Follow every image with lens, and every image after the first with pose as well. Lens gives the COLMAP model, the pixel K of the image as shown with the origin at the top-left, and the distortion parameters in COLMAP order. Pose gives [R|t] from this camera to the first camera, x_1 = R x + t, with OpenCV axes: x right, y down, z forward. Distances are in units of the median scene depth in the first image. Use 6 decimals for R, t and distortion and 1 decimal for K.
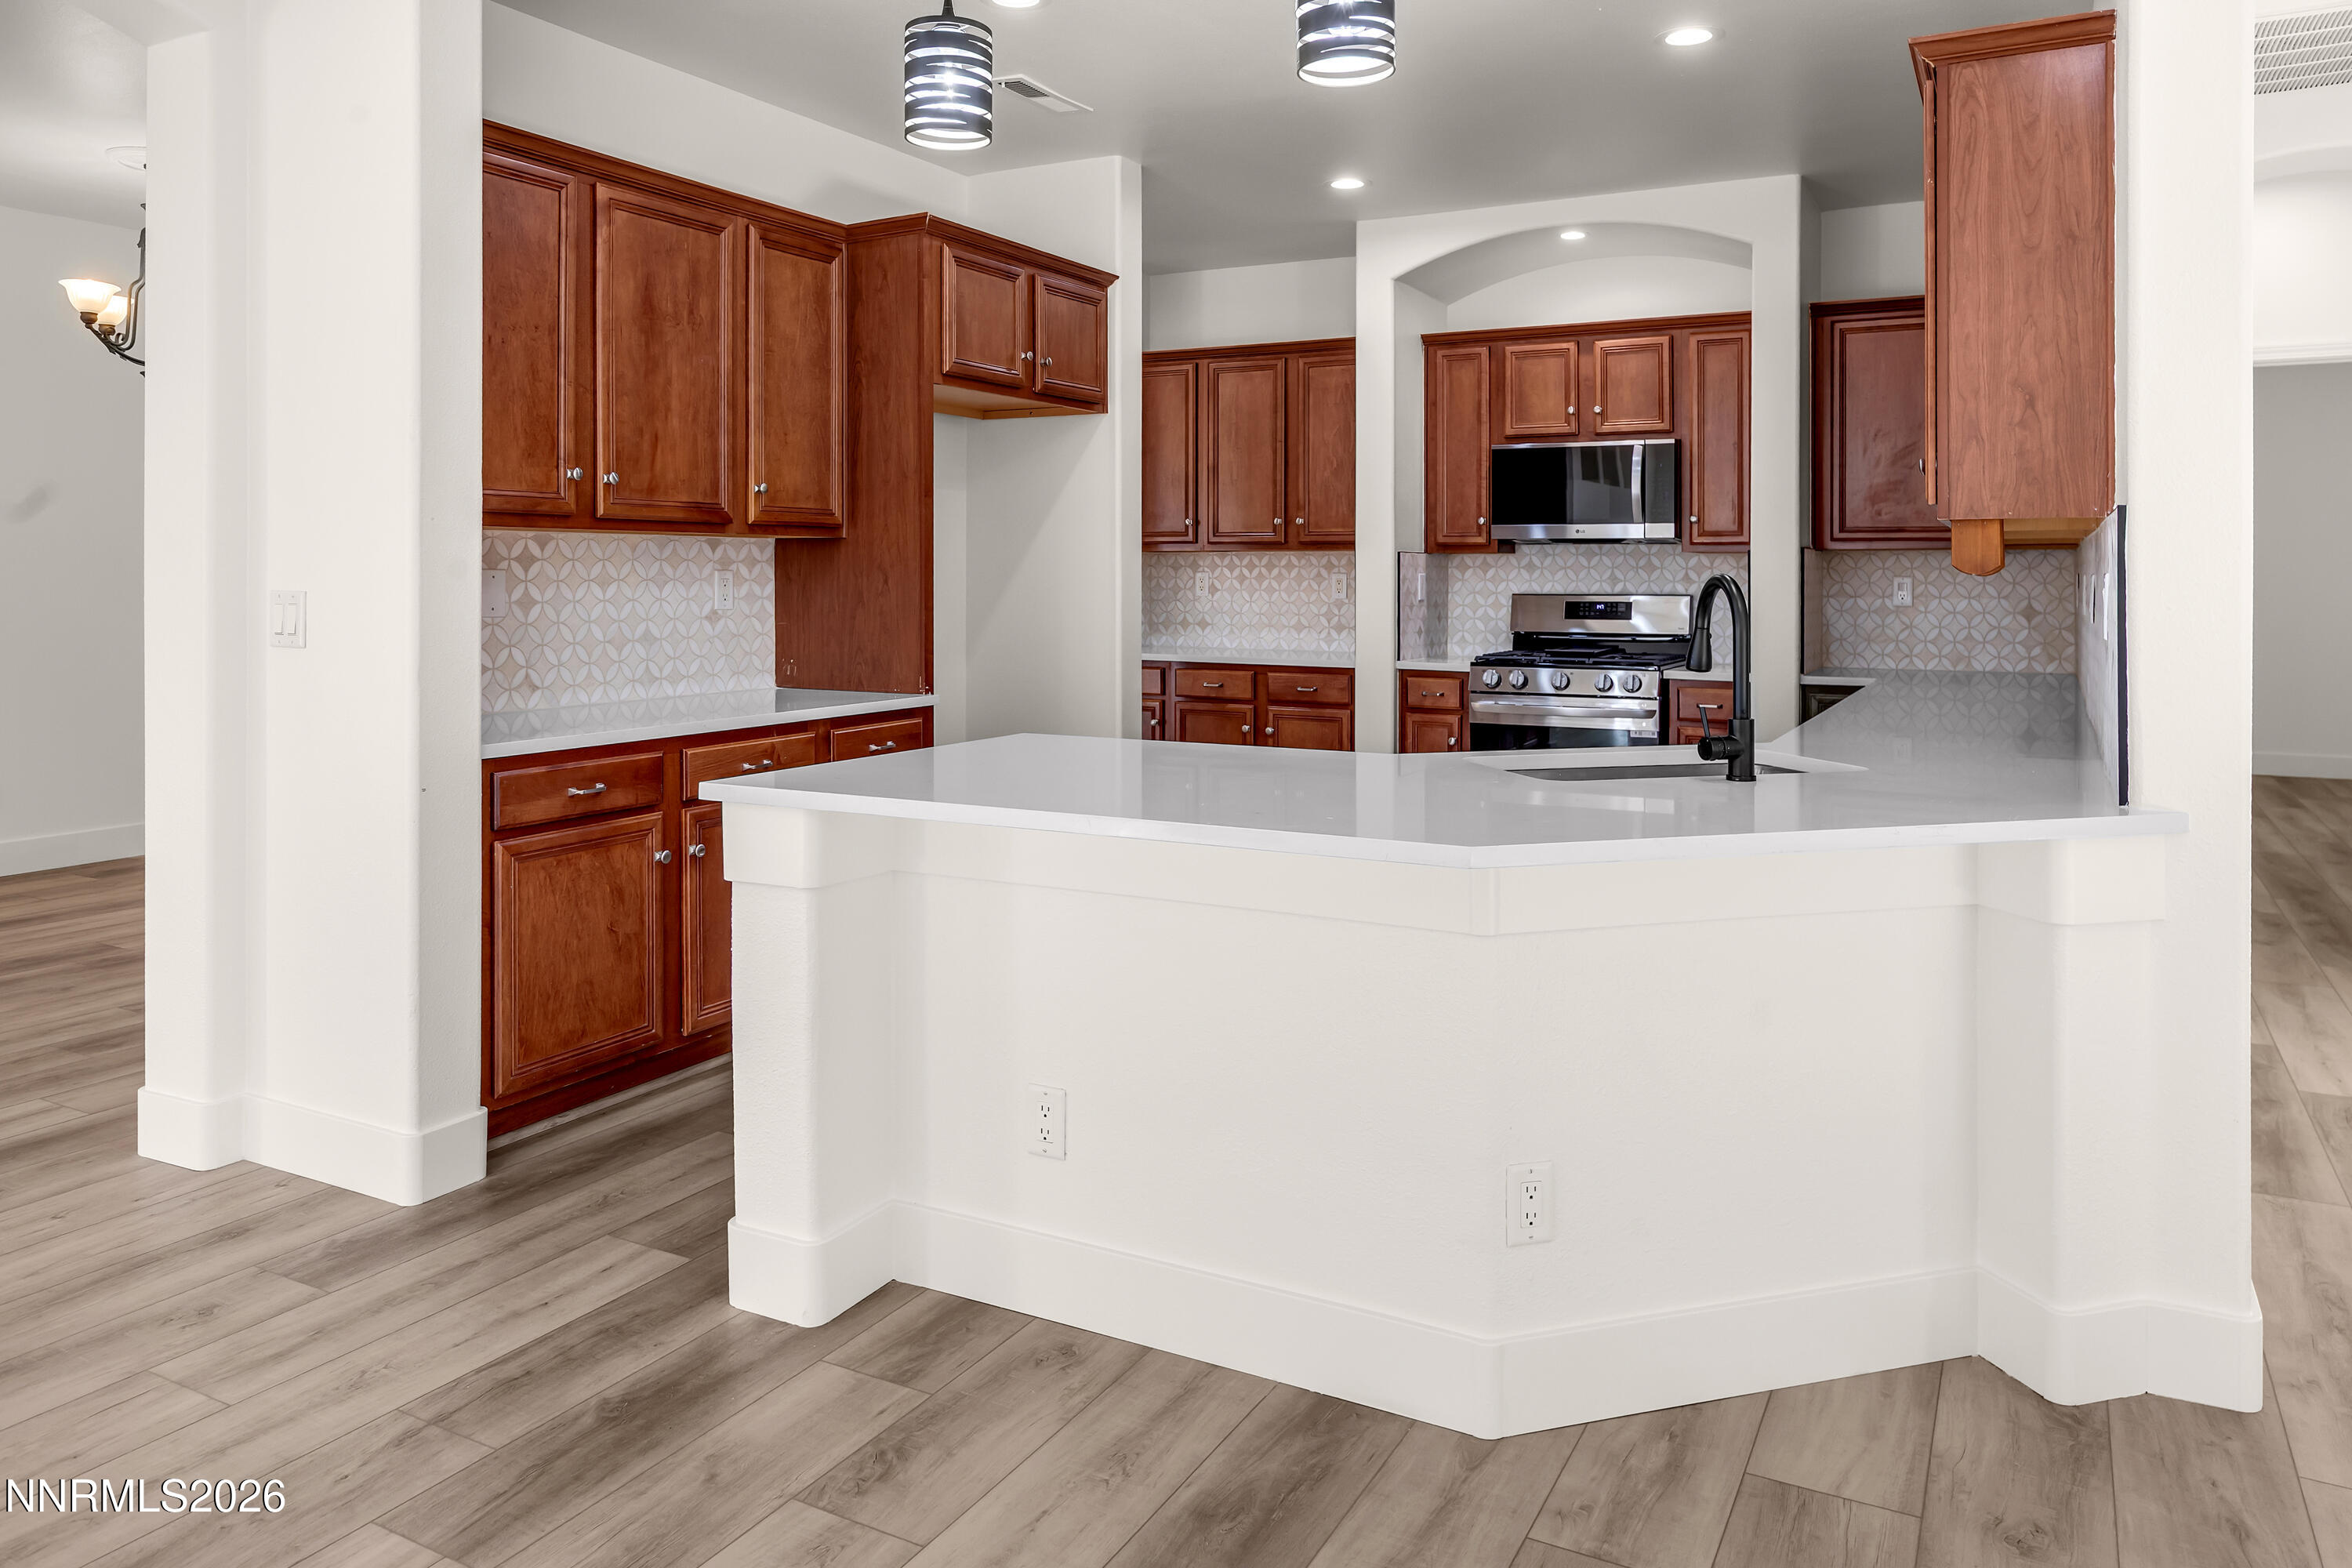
lens RADIAL K [[1562.2, 0, 1183.2], [0, 1562.2, 571.1], [0, 0, 1]] dist [0.001125, 0.000140]
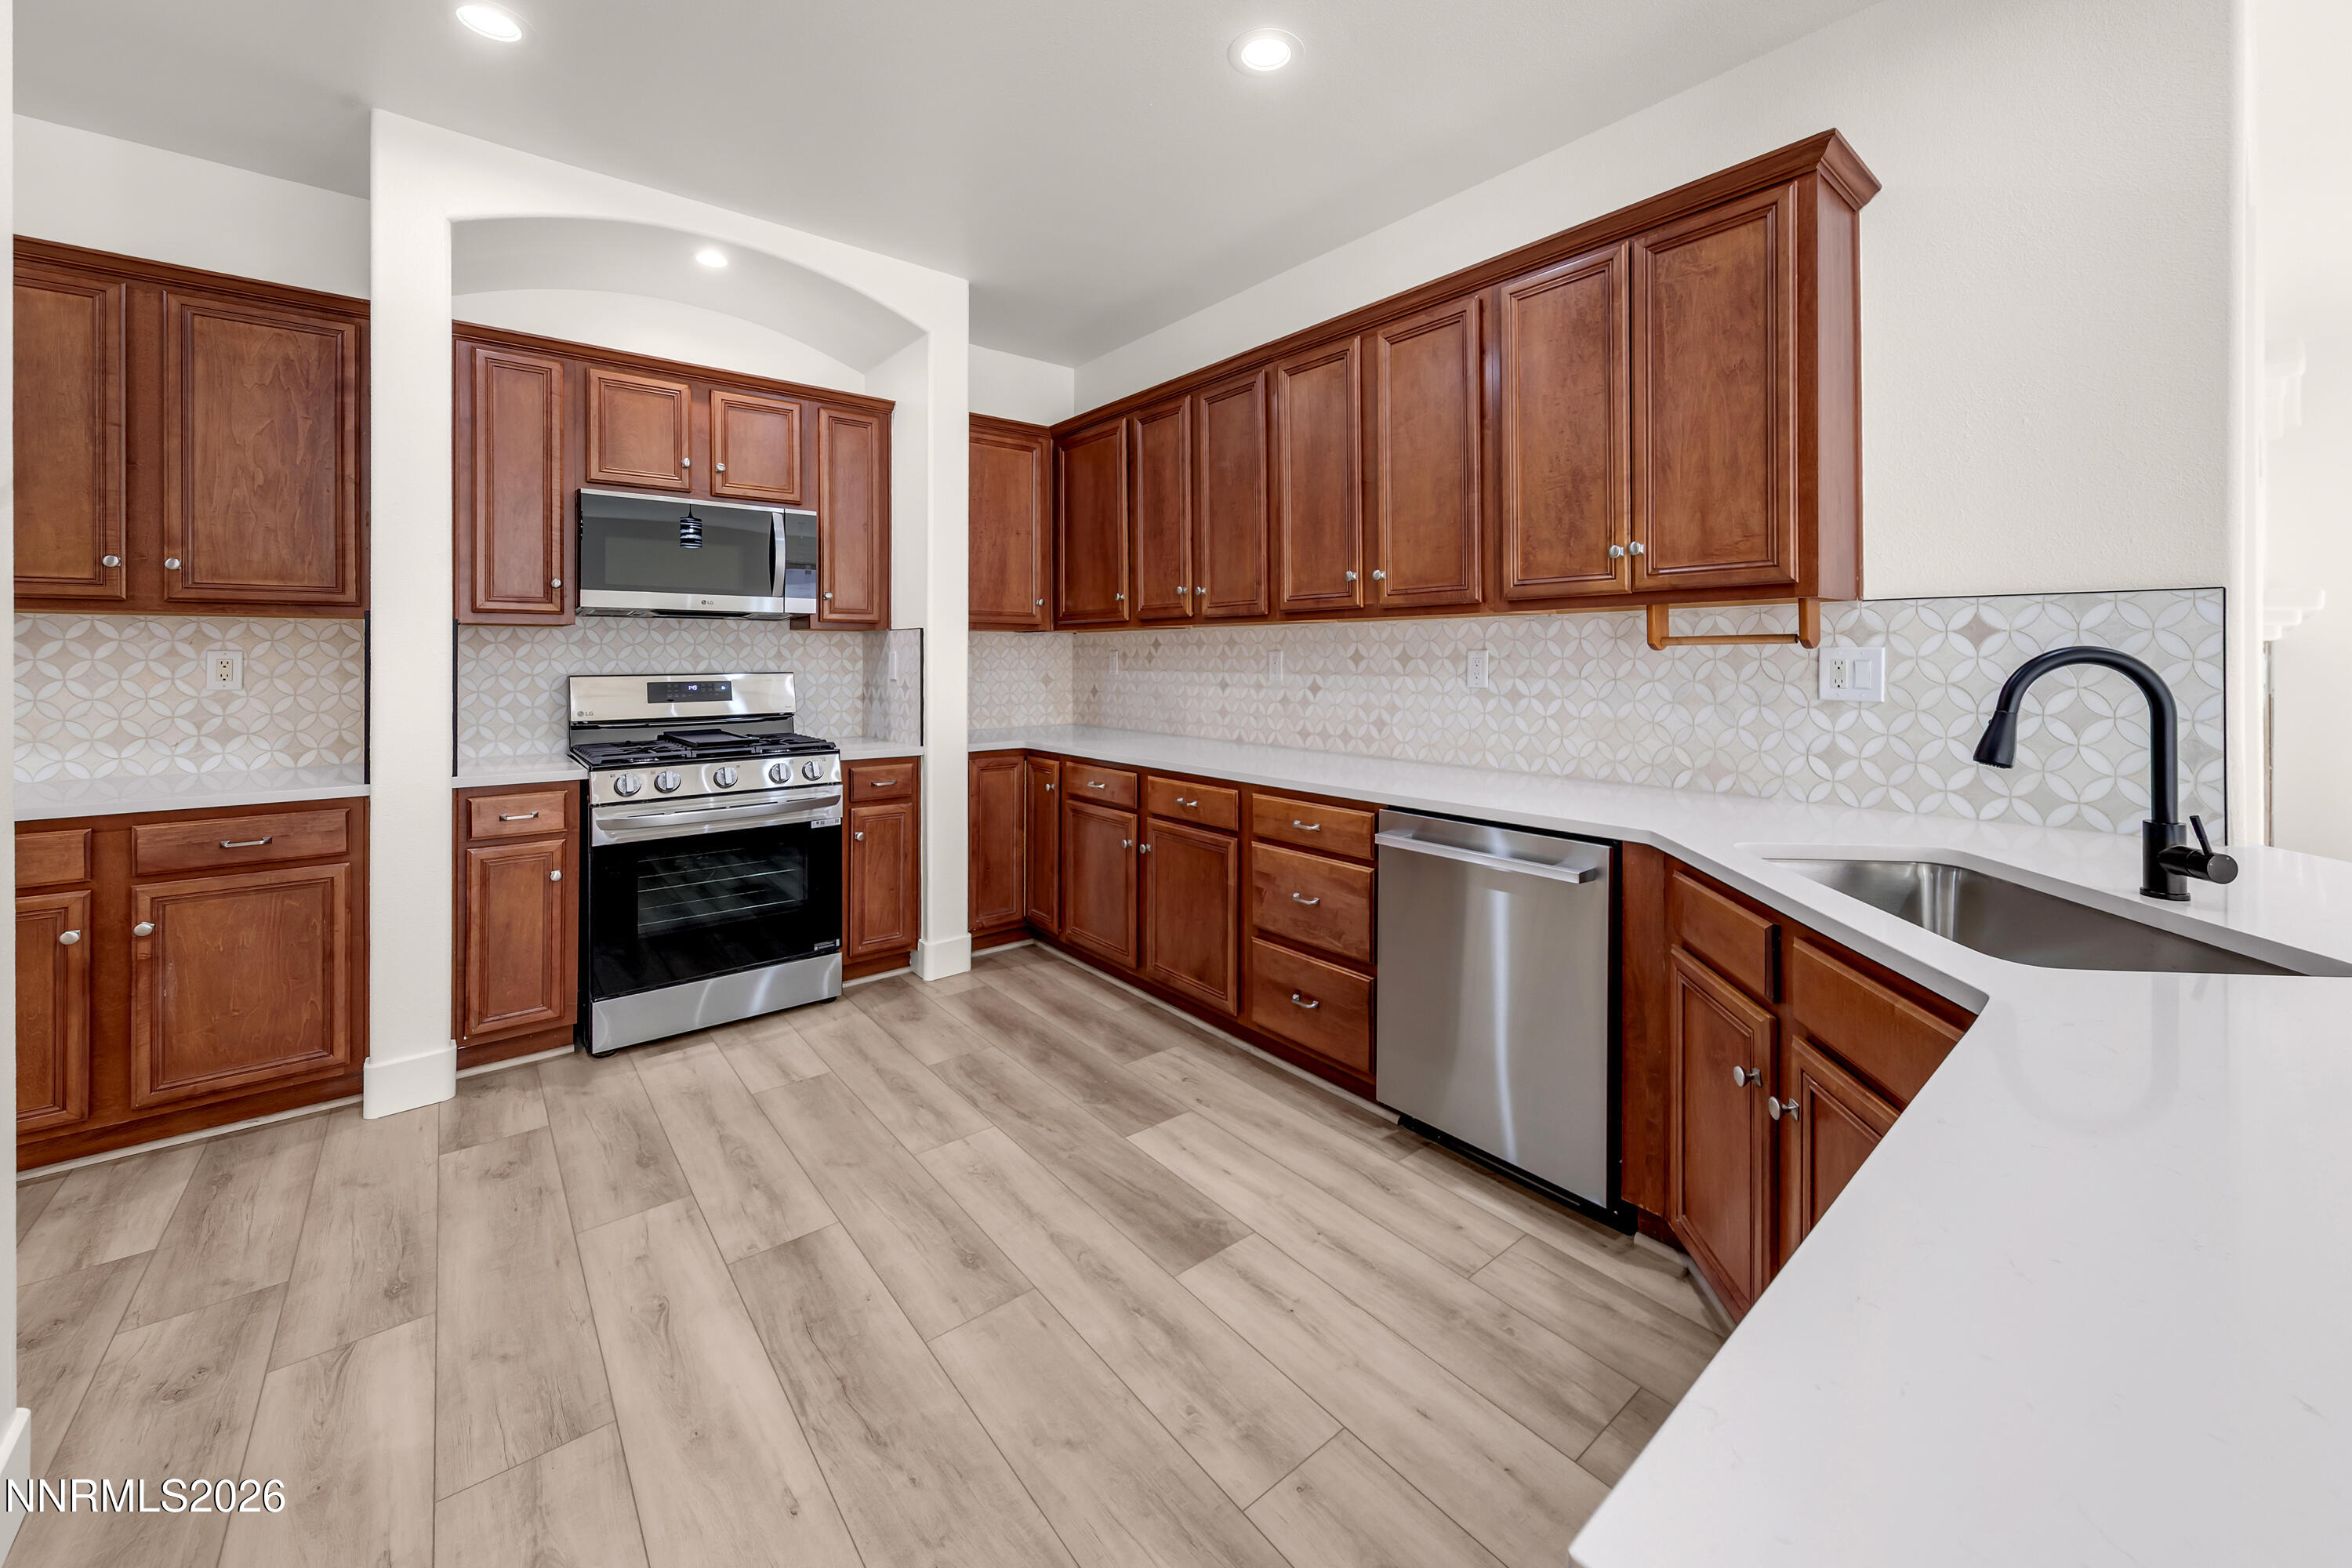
lens RADIAL K [[900.5, 0, 1187.9], [0, 900.5, 661.1], [0, 0, 1]] dist [0.001685, -0.000616]
pose [[0.364635, -0.010792, 0.931088, -0.118341], [0.000330, 0.999934, 0.011461, 0.001669], [-0.931151, -0.003872, 0.364614, 0.562568]]
